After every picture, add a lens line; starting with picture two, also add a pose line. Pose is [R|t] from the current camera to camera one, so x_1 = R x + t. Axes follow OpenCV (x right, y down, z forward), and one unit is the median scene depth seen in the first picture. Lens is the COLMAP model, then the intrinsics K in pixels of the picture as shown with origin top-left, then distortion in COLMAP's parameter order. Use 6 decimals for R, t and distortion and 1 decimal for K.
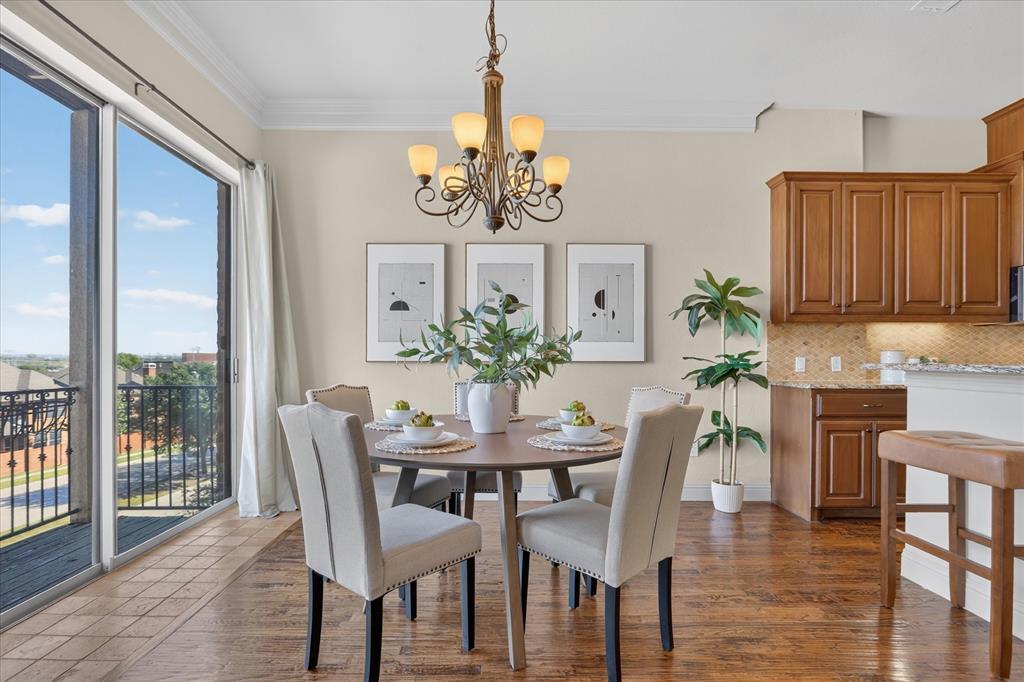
lens RADIAL K [[497.0, 0, 503.8], [0, 497.0, 360.9], [0, 0, 1]] dist [-0.002836, -0.000778]
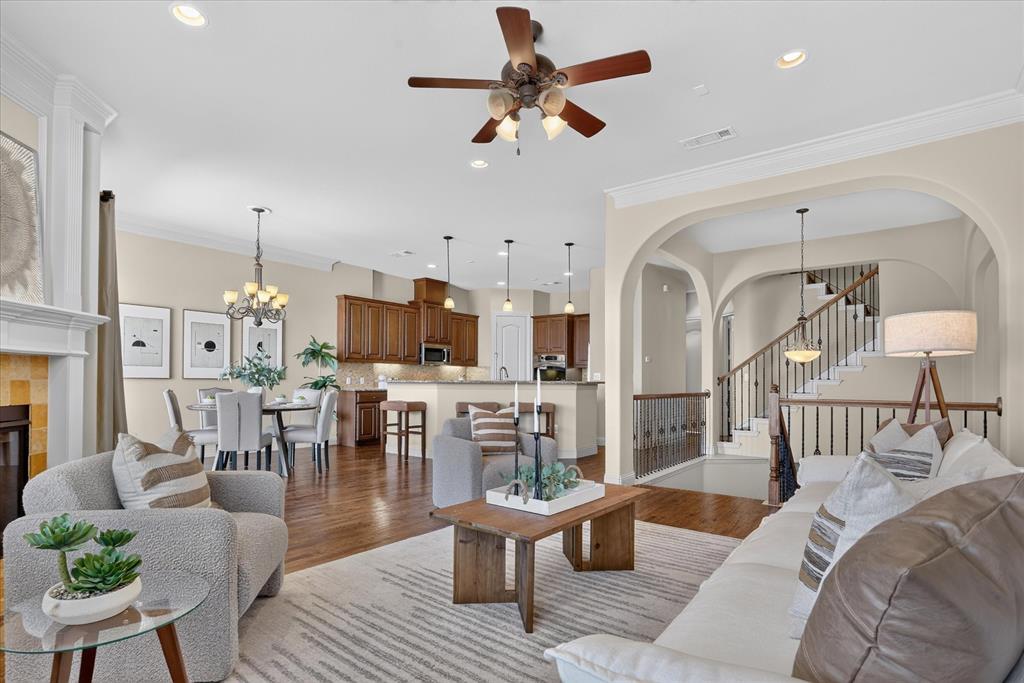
lens RADIAL K [[513.6, 0, 486.3], [0, 513.6, 373.5], [0, 0, 1]] dist [-0.009274, -0.000077]
pose [[0.641006, 0.013196, 0.767423, -0.817970], [-0.001113, 0.999867, -0.016263, 0.011984], [-0.767535, 0.009571, 0.640935, -0.998264]]
